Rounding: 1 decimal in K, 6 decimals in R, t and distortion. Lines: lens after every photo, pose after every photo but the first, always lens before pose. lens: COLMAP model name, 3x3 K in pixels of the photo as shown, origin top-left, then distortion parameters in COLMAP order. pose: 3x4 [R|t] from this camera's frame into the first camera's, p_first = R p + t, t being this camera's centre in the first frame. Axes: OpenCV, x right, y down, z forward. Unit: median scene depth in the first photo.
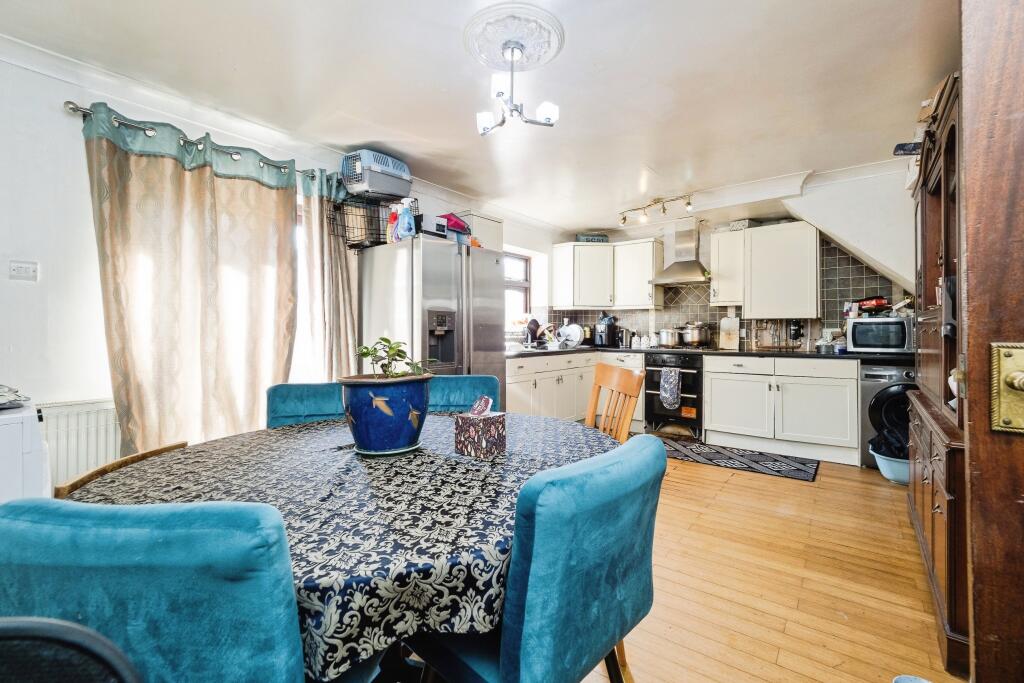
lens RADIAL K [[445.3, 0, 515.1], [0, 445.3, 325.9], [0, 0, 1]] dist [-0.001168, -0.000680]
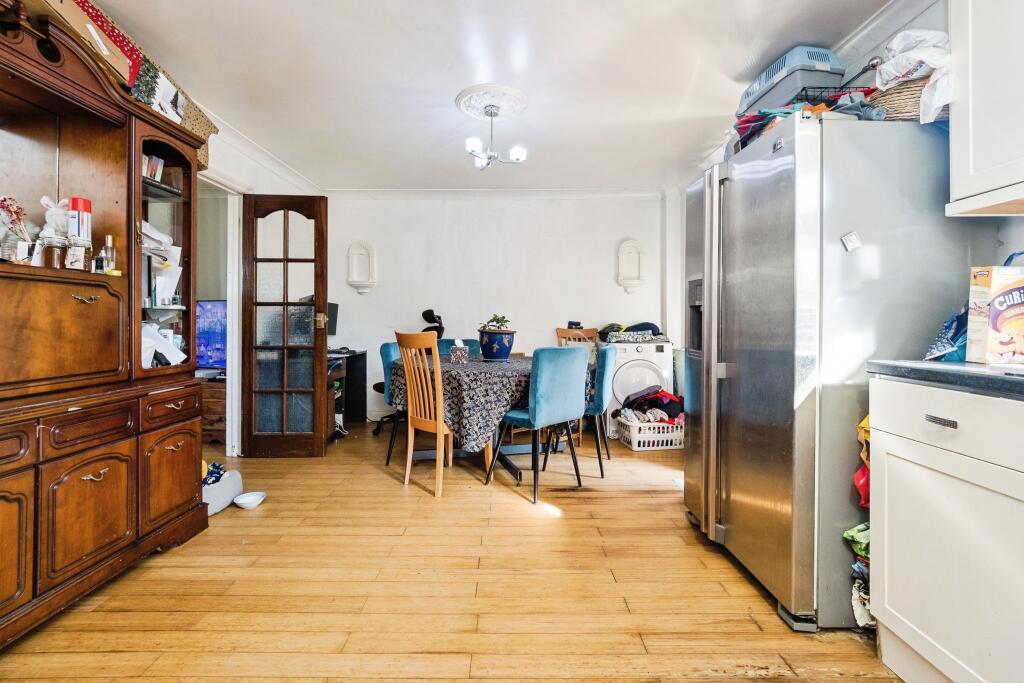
lens RADIAL K [[445.3, 0, 515.1], [0, 445.3, 325.9], [0, 0, 1]] dist [-0.001168, -0.000680]
pose [[-0.786590, -0.002937, -0.617469, 0.346056], [-0.000781, 0.999993, -0.003763, 0.029373], [0.617476, -0.002478, -0.786586, 0.916926]]
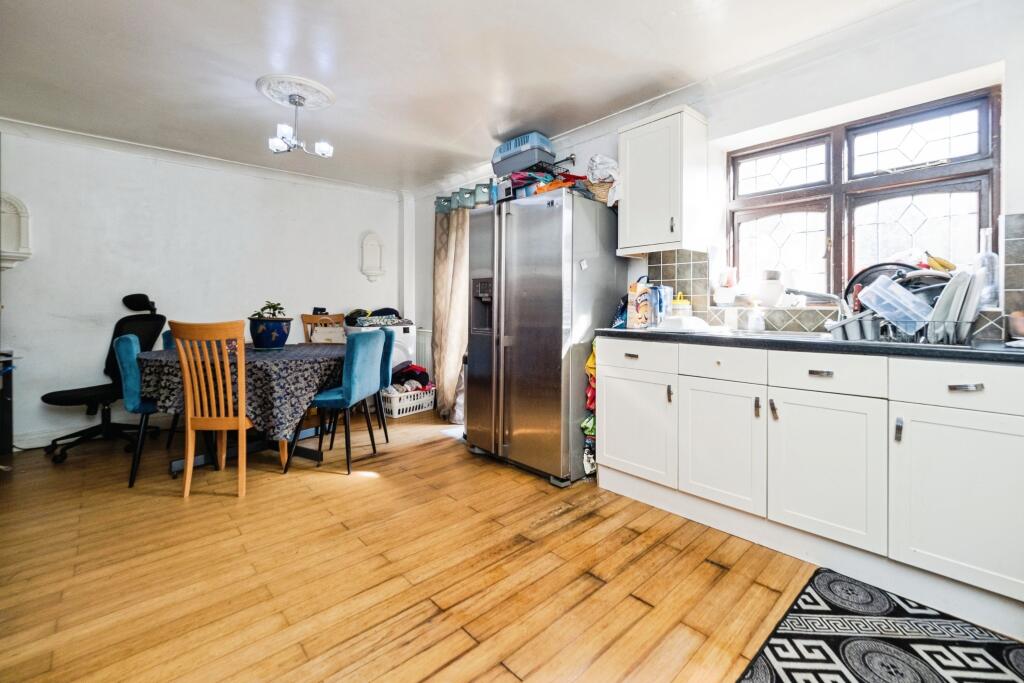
lens RADIAL K [[435.8, 0, 514.7], [0, 435.8, 317.5], [0, 0, 1]] dist [-0.001701, -0.000400]
pose [[-0.158057, 0.022400, -0.987176, 0.533734], [0.011704, 0.999715, 0.020811, 0.023514], [0.987361, -0.008265, -0.158274, 0.816498]]
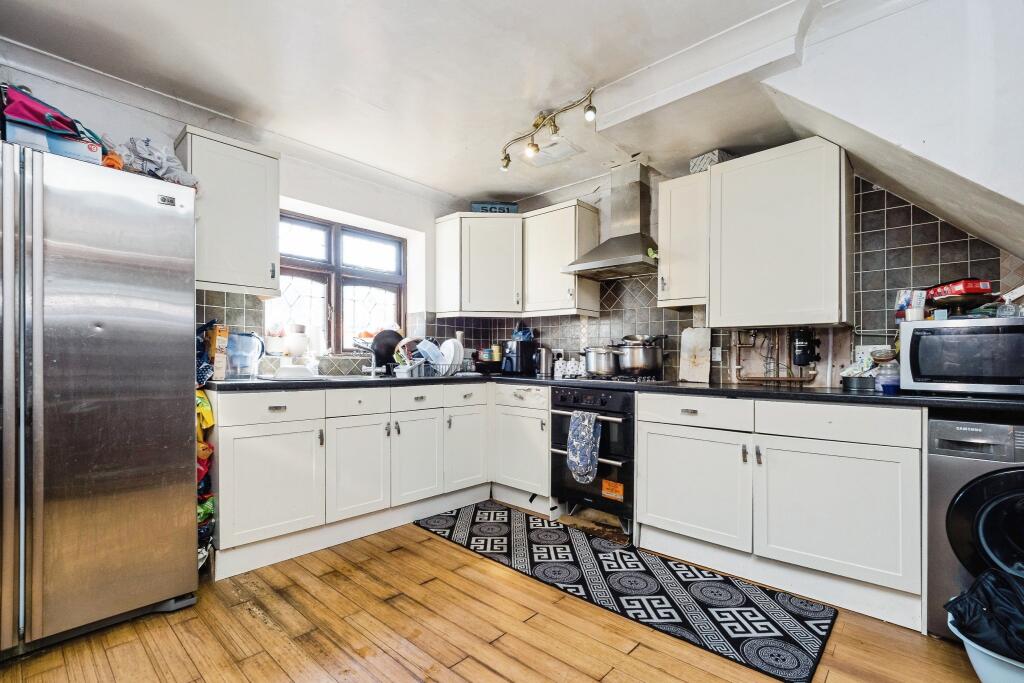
lens RADIAL K [[471.1, 0, 511.7], [0, 471.1, 354.5], [0, 0, 1]] dist [-0.000905, -0.000002]
pose [[0.996605, 0.010746, -0.081625, 0.305084], [-0.010664, 0.999942, 0.001441, 0.019236], [0.081635, -0.000566, 0.996662, 0.377730]]
